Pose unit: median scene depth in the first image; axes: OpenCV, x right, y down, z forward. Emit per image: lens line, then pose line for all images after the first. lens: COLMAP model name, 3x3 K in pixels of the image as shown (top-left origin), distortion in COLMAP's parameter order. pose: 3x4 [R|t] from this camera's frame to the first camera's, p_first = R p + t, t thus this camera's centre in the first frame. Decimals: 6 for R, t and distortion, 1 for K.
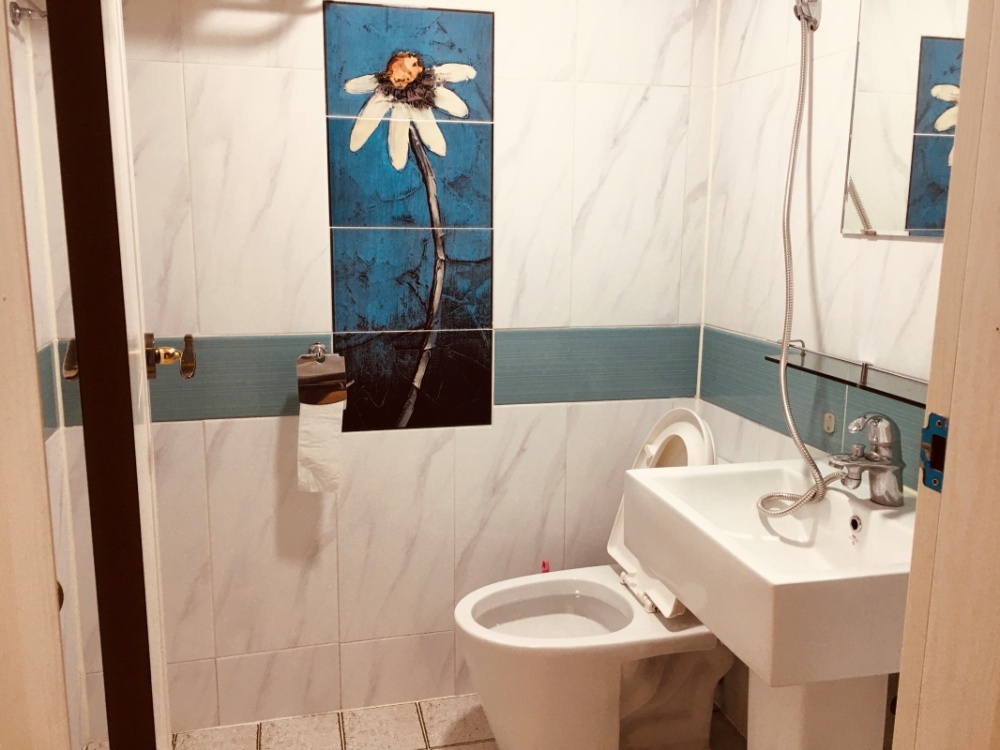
lens RADIAL K [[838.1, 0, 499.4], [0, 838.1, 372.4], [0, 0, 1]] dist [0.066707, -0.079887]
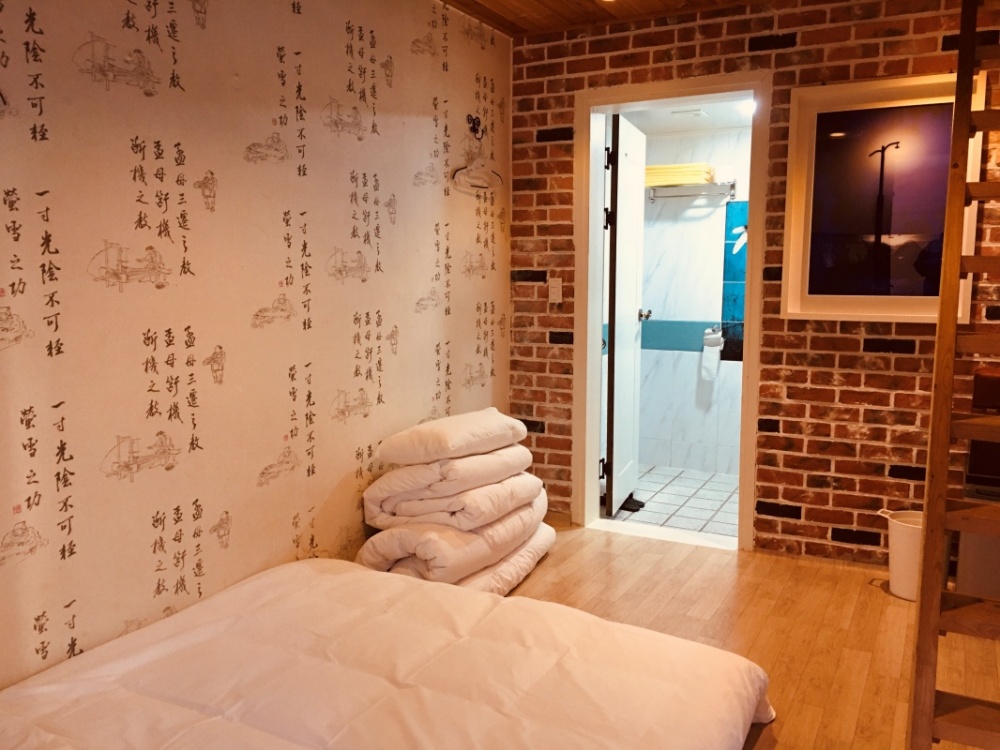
lens RADIAL K [[838.1, 0, 499.9], [0, 838.1, 375.4], [0, 0, 1]] dist [0.066707, -0.079887]
pose [[0.759157, 0.078365, -0.646173, 1.007006], [-0.110422, 0.993842, -0.009199, 0.224710], [0.641473, 0.078335, 0.763136, -1.469522]]
